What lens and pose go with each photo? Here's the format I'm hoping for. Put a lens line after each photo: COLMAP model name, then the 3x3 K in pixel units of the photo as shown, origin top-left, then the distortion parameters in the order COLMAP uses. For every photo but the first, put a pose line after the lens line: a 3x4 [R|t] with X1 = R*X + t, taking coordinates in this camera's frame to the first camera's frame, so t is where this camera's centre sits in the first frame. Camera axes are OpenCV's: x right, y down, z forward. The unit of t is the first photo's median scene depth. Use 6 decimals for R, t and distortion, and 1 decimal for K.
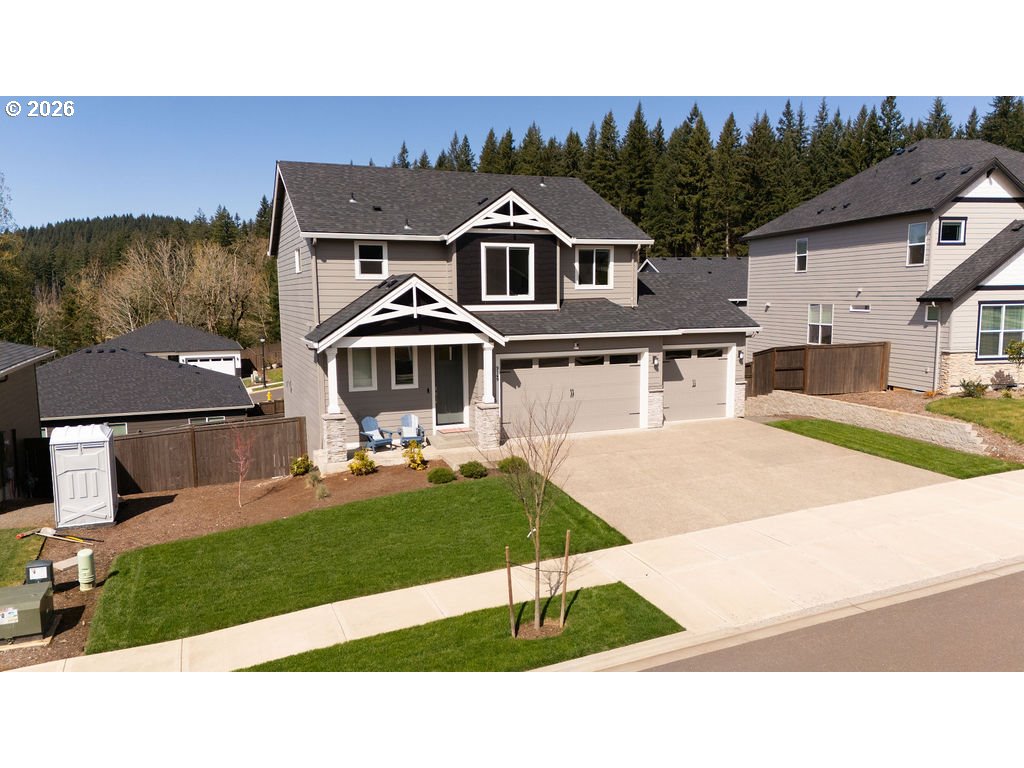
lens RADIAL K [[748.7, 0, 512.0], [0, 748.7, 384.0], [0, 0, 1]] dist [0.096398, -0.100264]
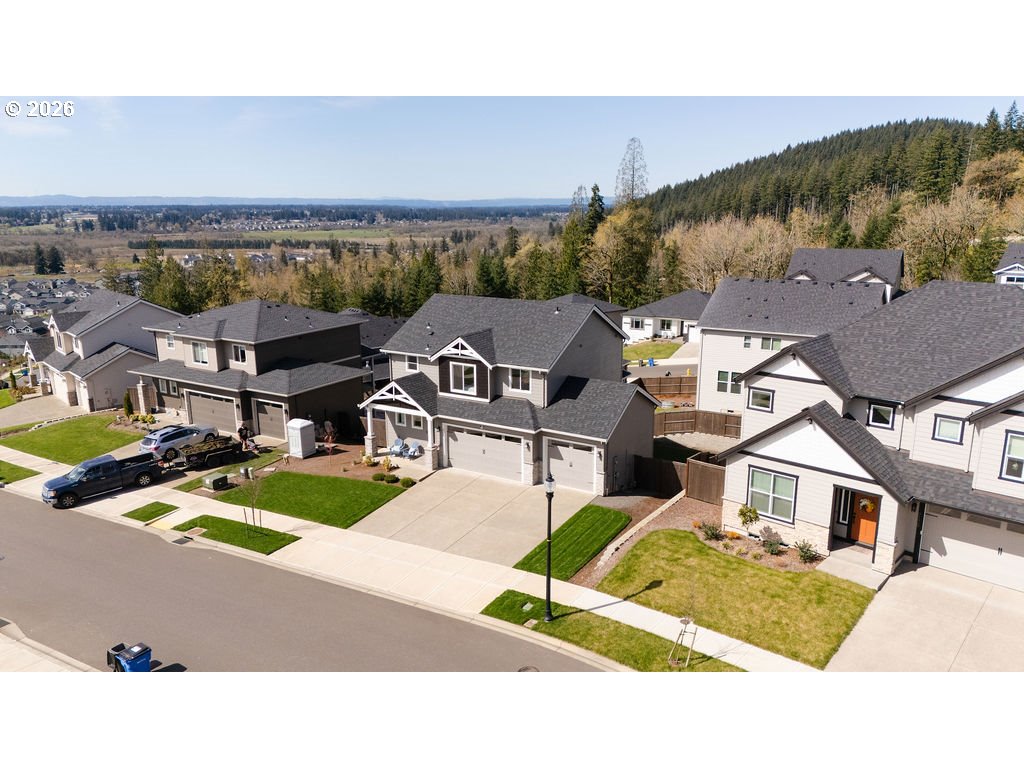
lens RADIAL K [[748.7, 0, 512.0], [0, 748.7, 384.0], [0, 0, 1]] dist [0.096398, -0.100264]
pose [[0.595525, 0.193887, -0.779588, 1.471870], [-0.096069, 0.980662, 0.170508, -0.453841], [0.797572, -0.026648, 0.602635, 0.002538]]
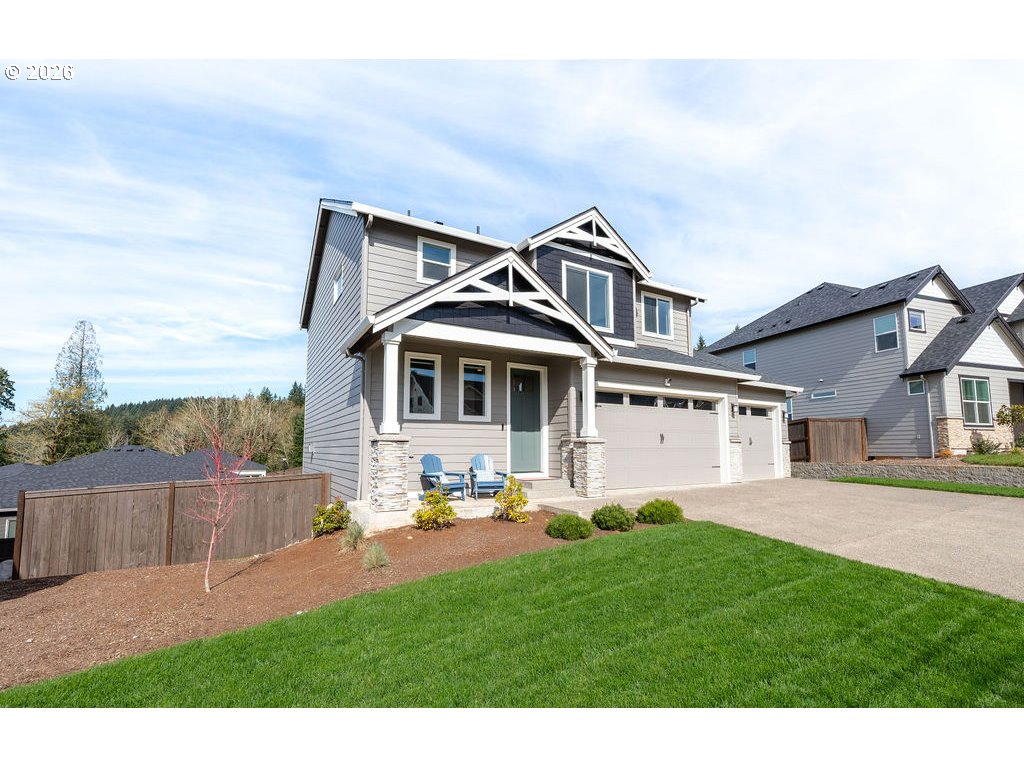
lens RADIAL K [[456.9, 0, 522.8], [0, 456.9, 407.6], [0, 0, 1]] dist [-0.001694, 0.000113]
pose [[0.987614, 0.021031, 0.155488, -0.160670], [0.012255, 0.977610, -0.210068, 0.086905], [-0.156424, 0.209371, 0.965244, 0.519731]]
